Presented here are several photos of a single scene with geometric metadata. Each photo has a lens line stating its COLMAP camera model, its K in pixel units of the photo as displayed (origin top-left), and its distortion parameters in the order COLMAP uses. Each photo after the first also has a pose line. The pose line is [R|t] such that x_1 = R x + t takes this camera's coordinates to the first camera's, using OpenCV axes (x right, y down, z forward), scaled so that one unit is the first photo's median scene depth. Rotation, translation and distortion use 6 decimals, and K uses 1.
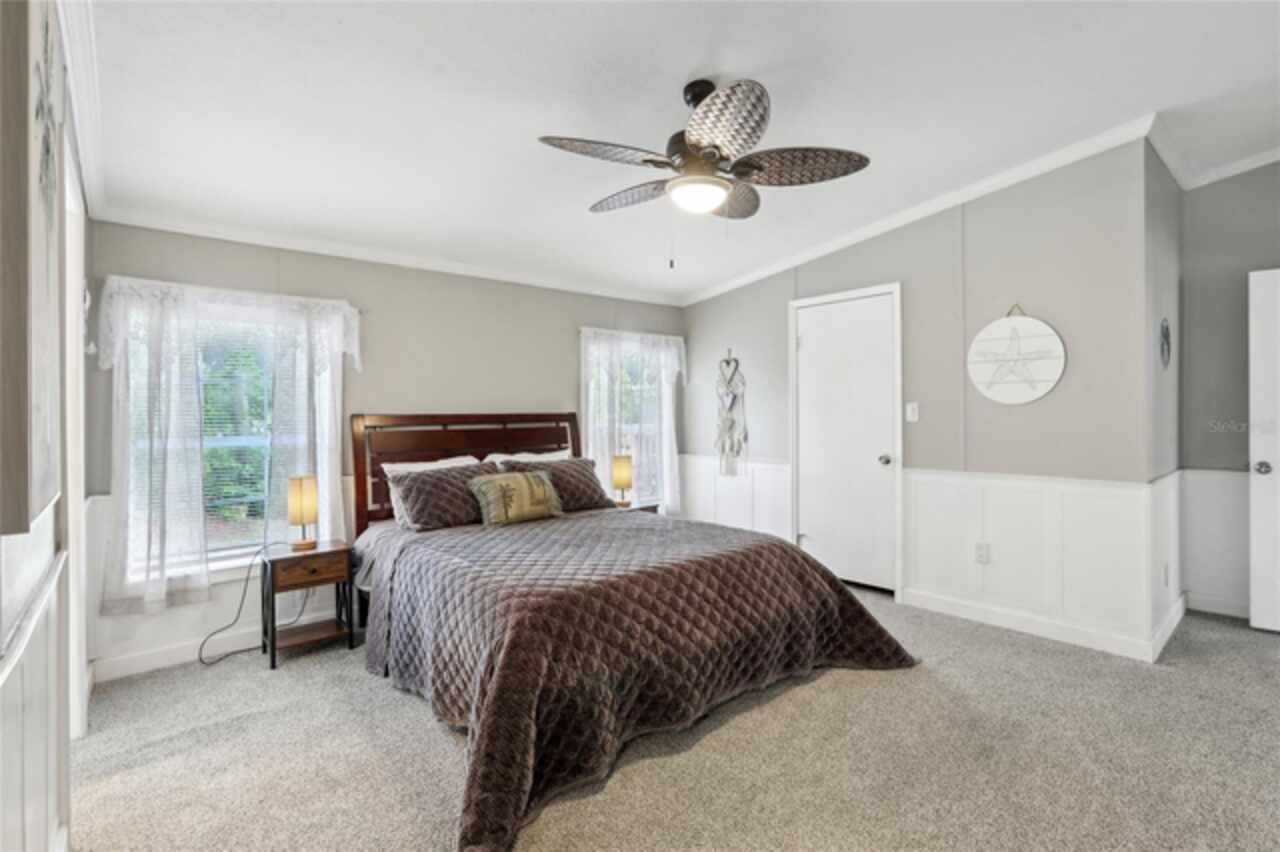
lens RADIAL K [[598.3, 0, 636.4], [0, 598.3, 425.4], [0, 0, 1]] dist [-0.038040, 0.006455]
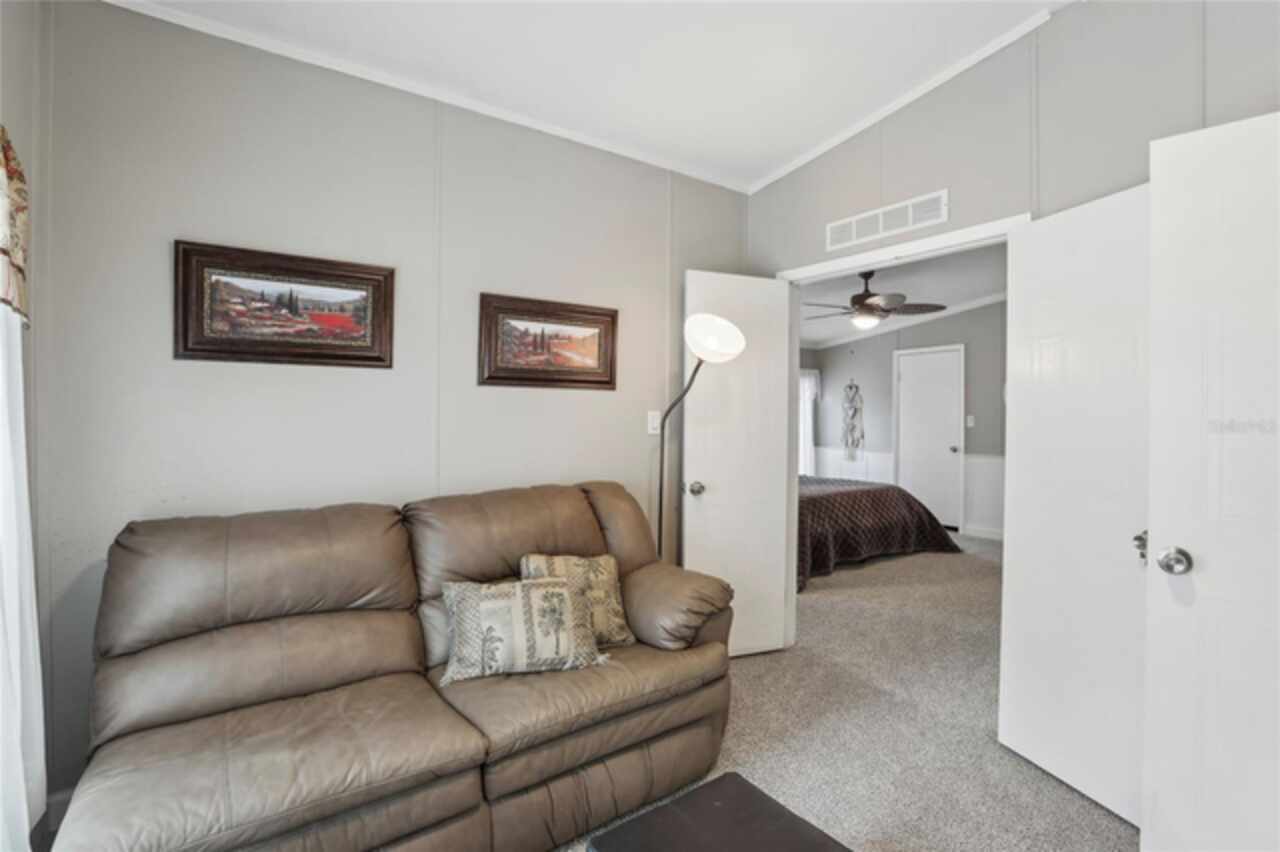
lens RADIAL K [[598.3, 0, 661.3], [0, 598.3, 421.1], [0, 0, 1]] dist [-0.038040, 0.006455]
pose [[0.997336, 0.013725, -0.071642, -0.339644], [-0.014751, 0.999796, -0.013815, 0.015176], [0.071437, 0.014835, 0.997335, -0.865431]]
